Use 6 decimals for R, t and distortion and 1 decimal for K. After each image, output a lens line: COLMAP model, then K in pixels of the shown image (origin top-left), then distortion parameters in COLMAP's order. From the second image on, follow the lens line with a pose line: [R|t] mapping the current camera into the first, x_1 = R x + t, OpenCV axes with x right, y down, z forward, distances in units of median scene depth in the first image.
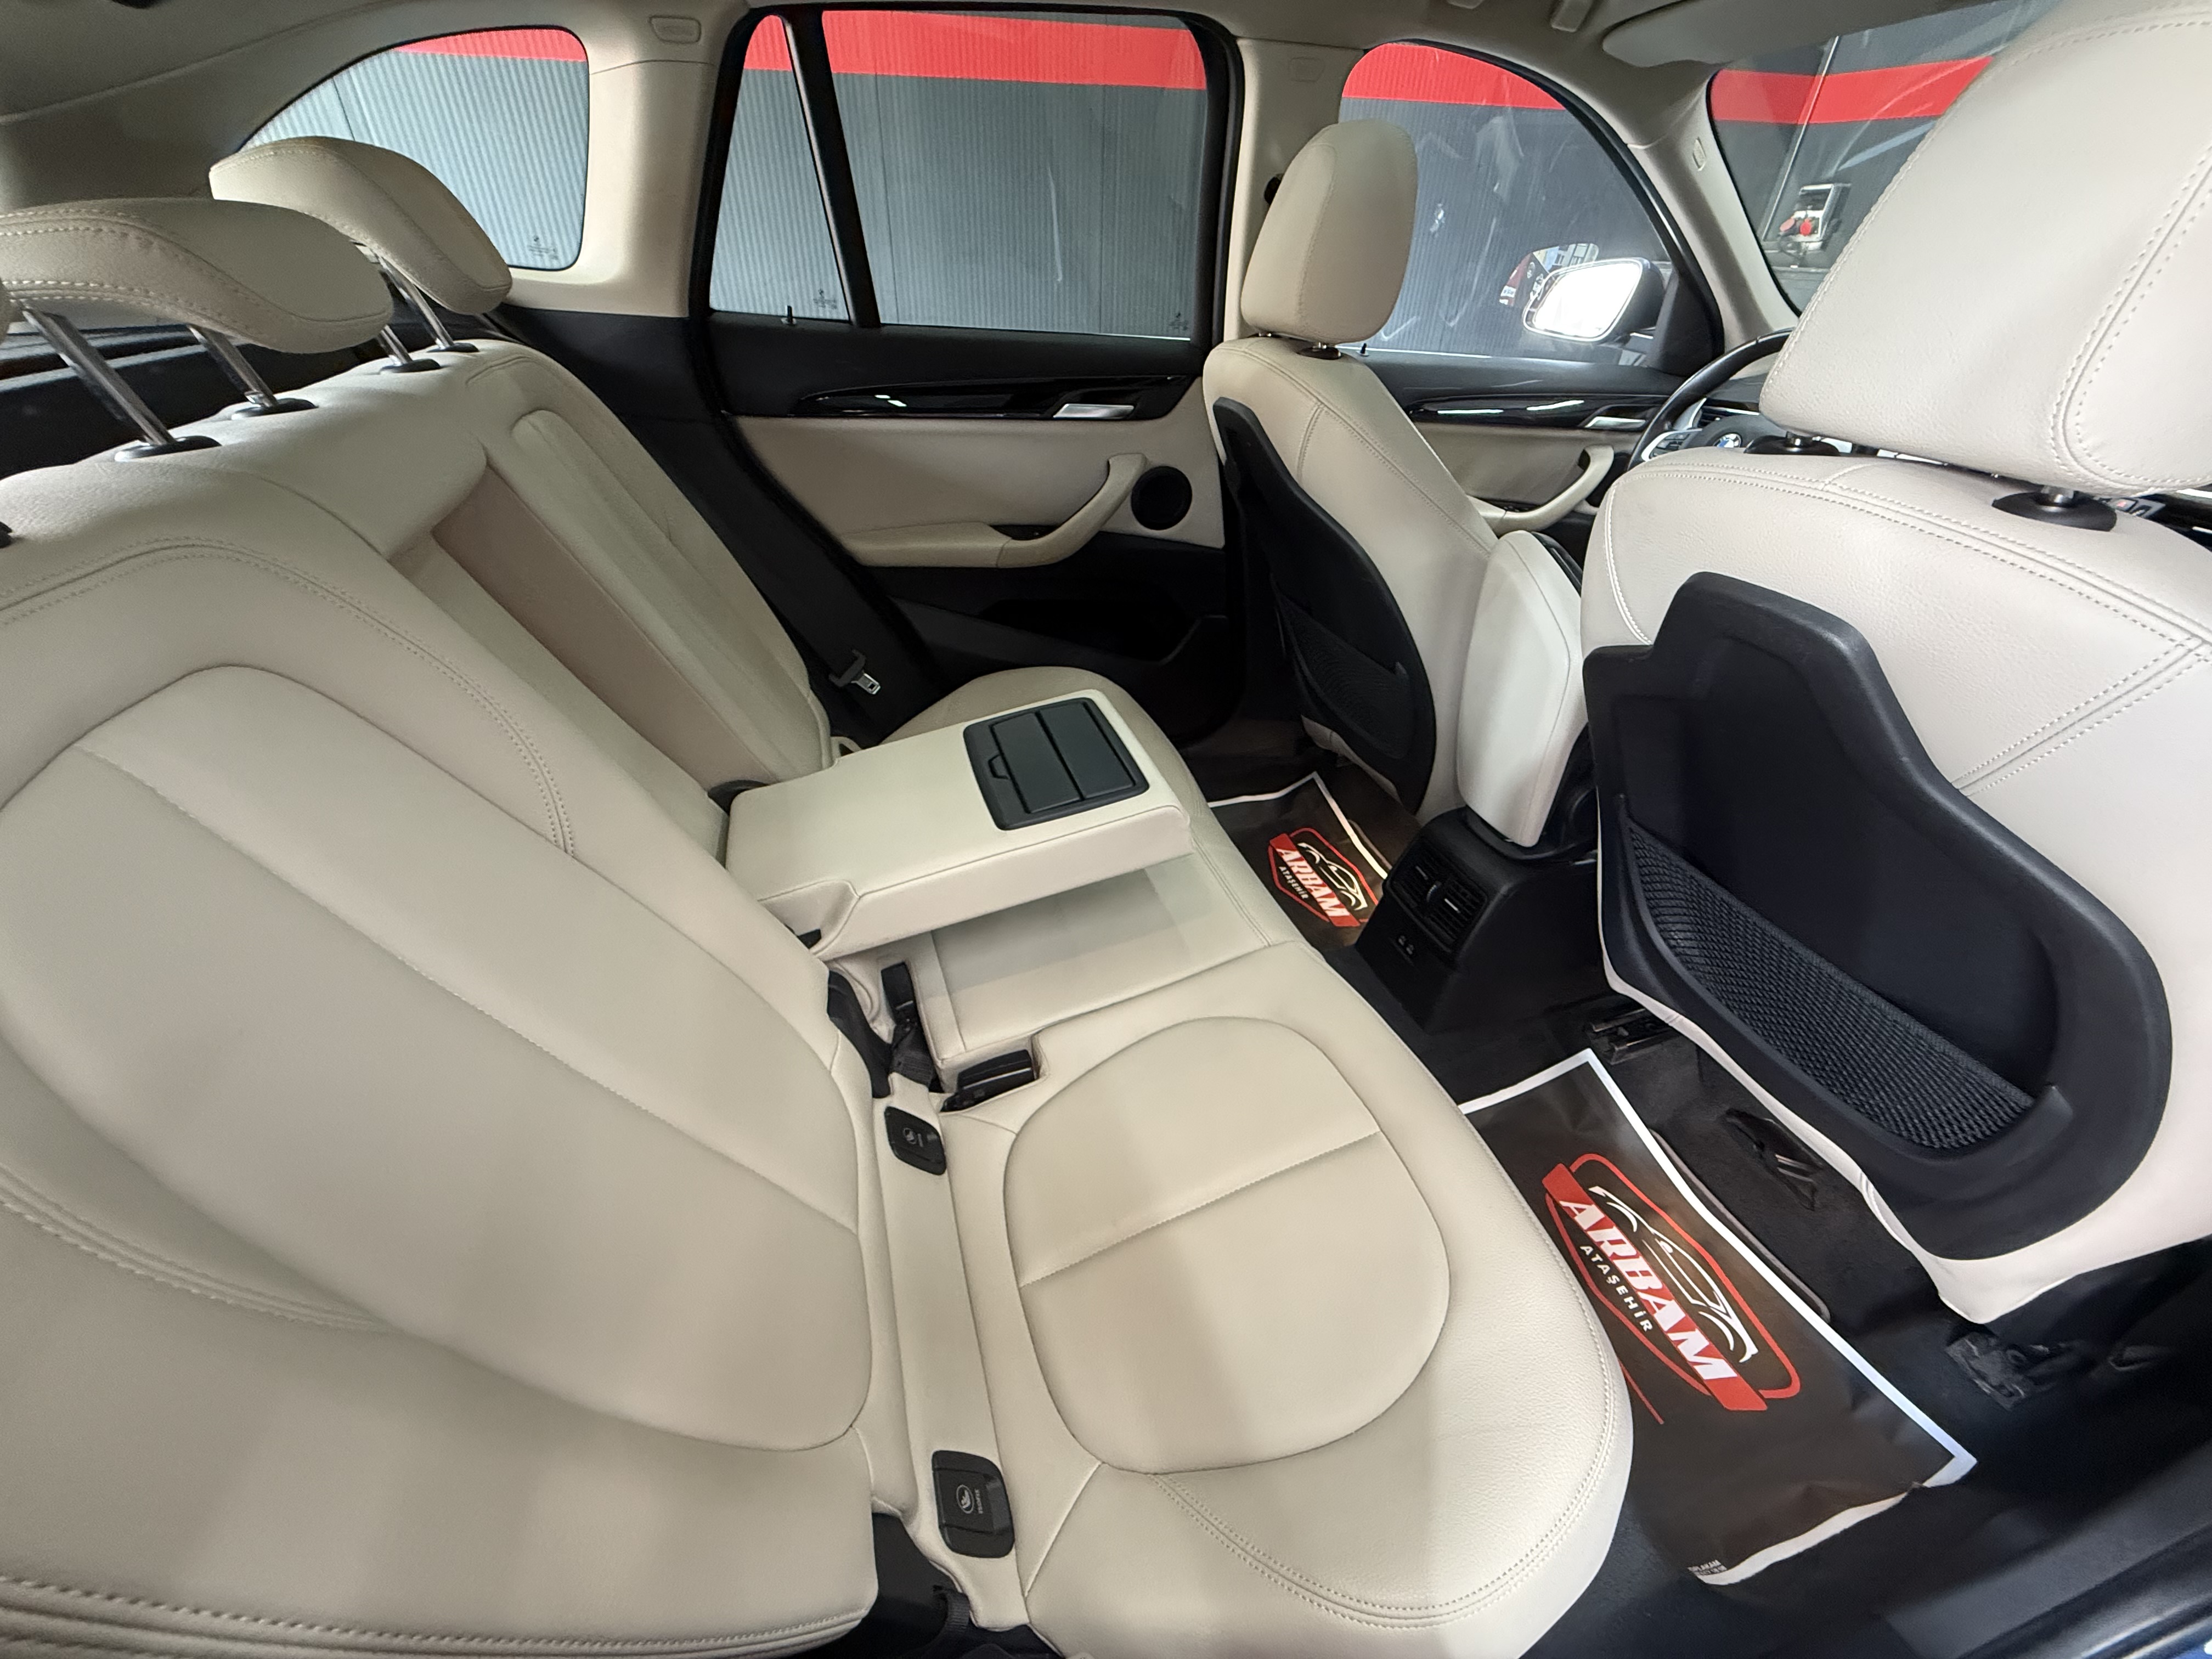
lens RADIAL K [[880.2, 0, 1098.8], [0, 880.2, 828.6], [0, 0, 1]] dist [-0.002825, -0.000266]
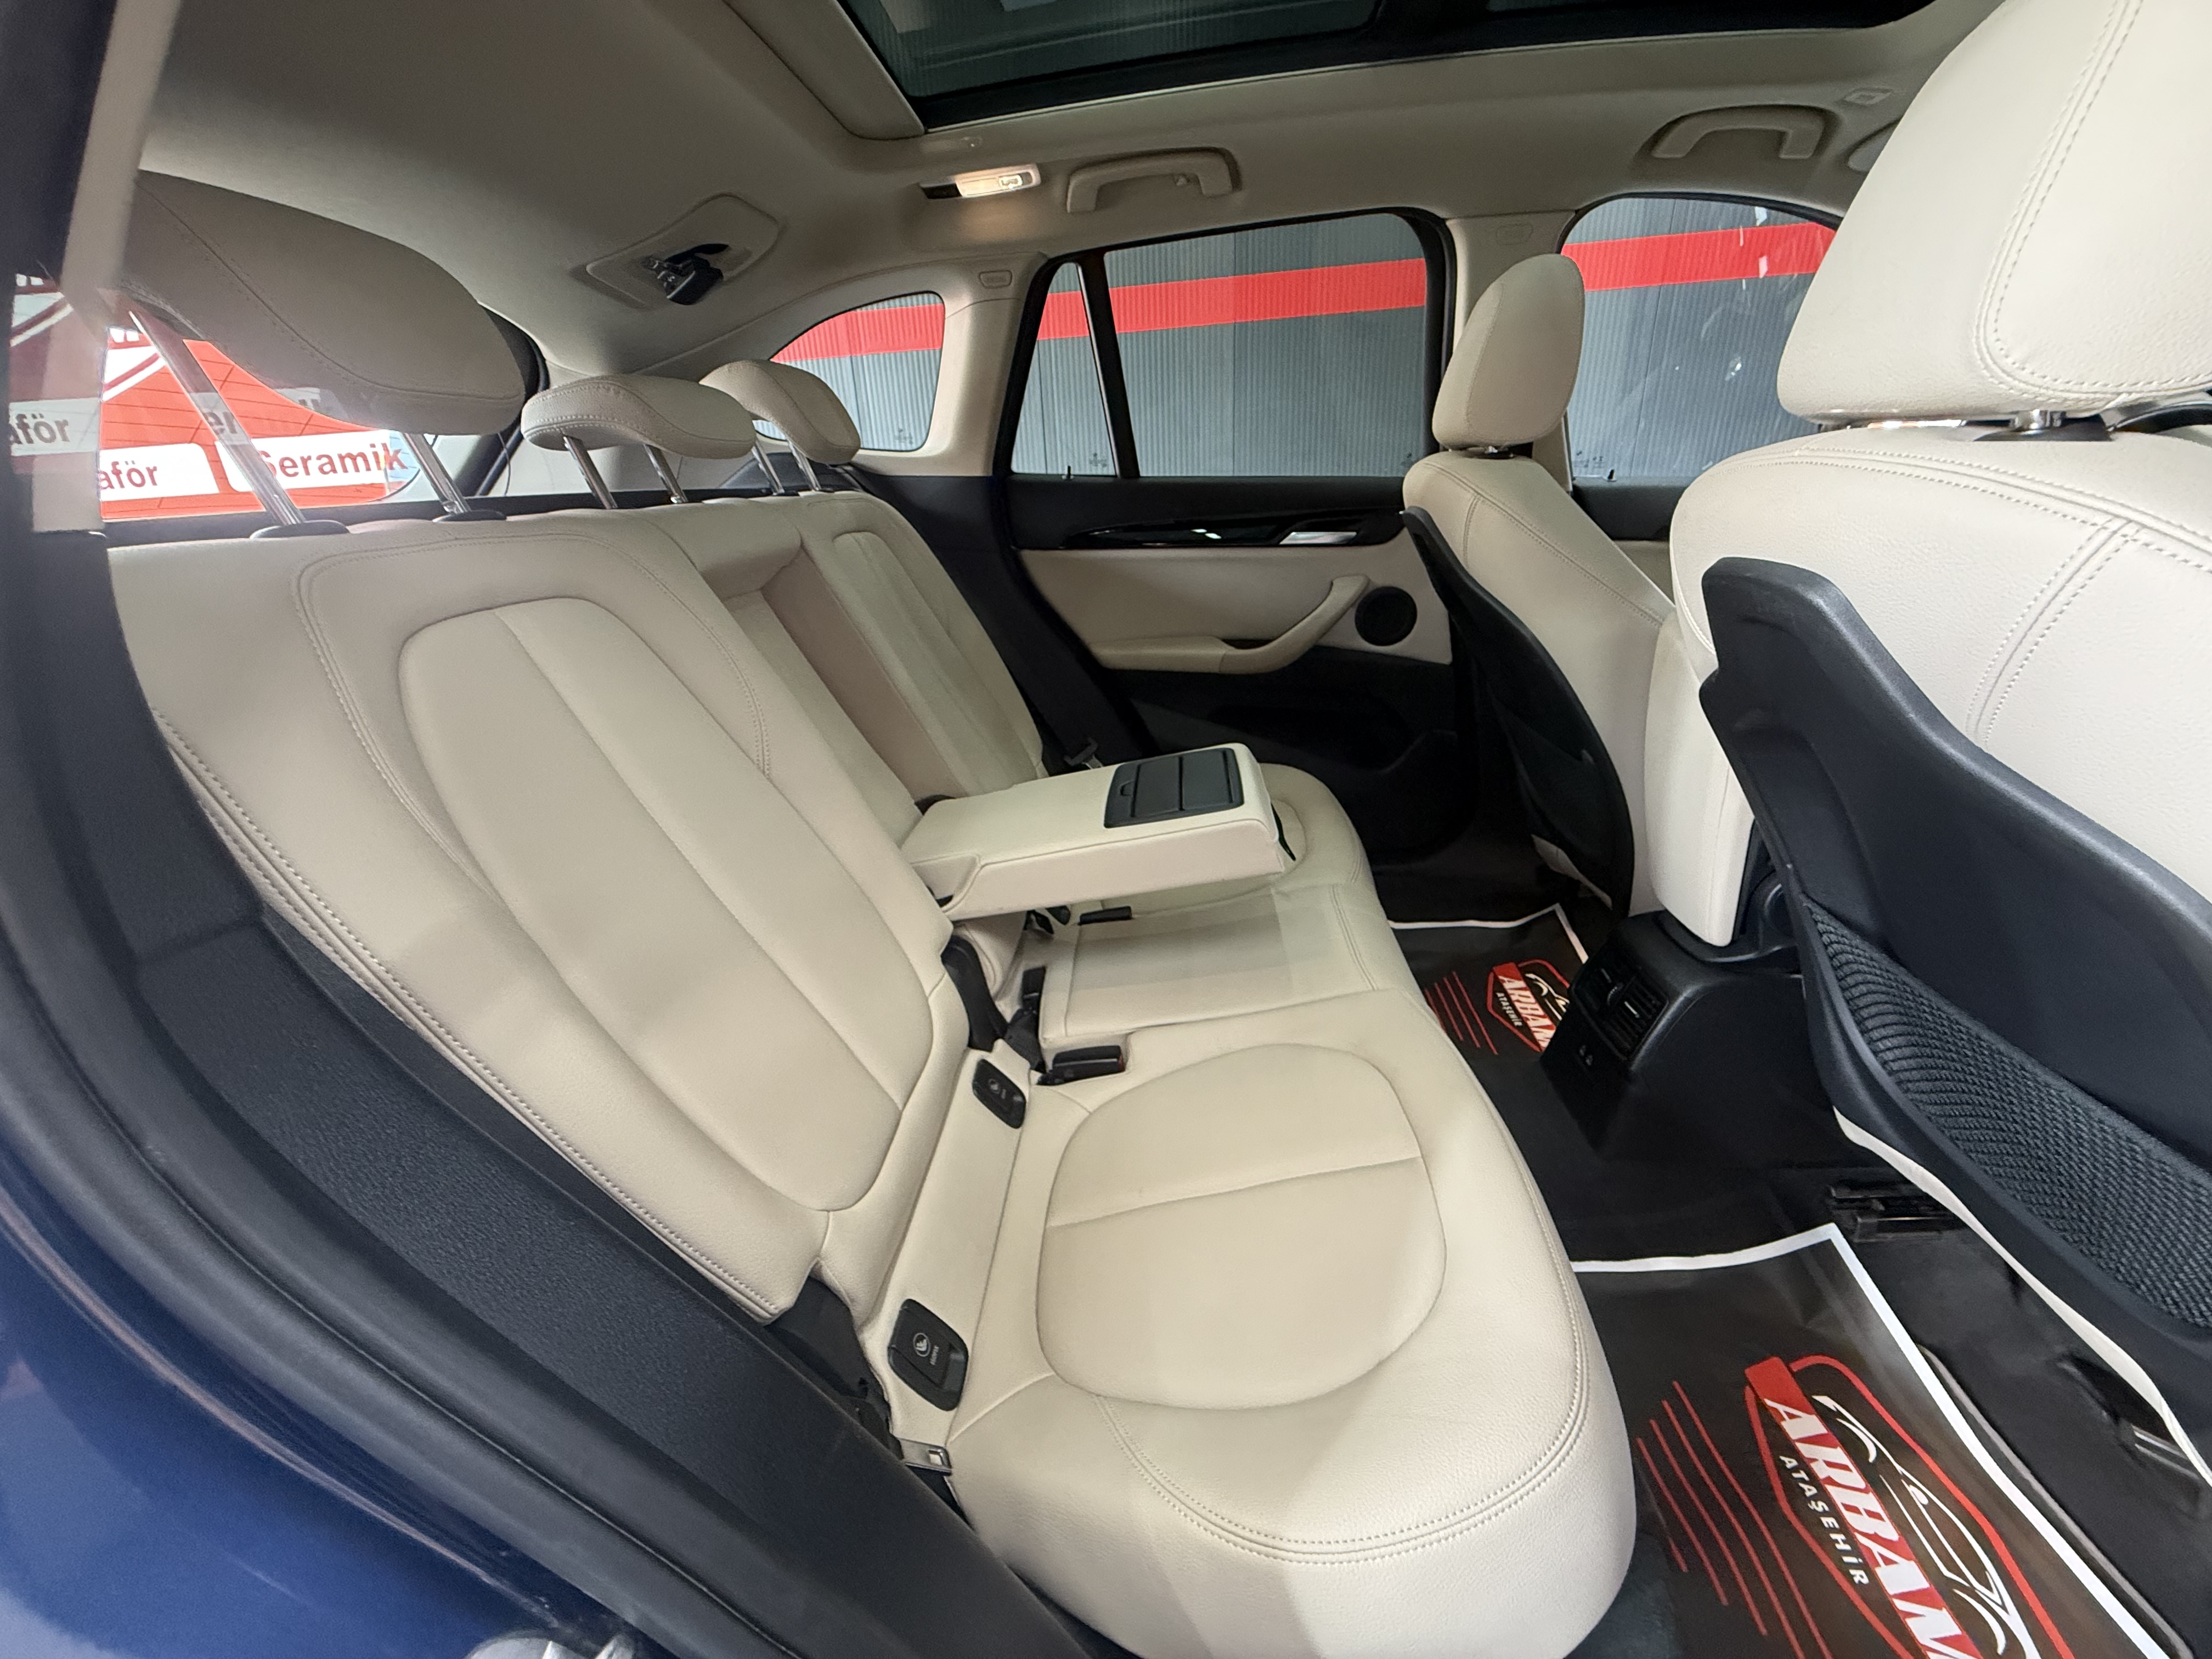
lens RADIAL K [[880.2, 0, 1098.8], [0, 880.2, 828.6], [0, 0, 1]] dist [-0.002825, -0.000266]
pose [[0.928603, 0.075190, -0.363377, 0.222904], [-0.144924, 0.974971, -0.168610, 0.147152], [0.341604, 0.209233, 0.916258, -0.049494]]
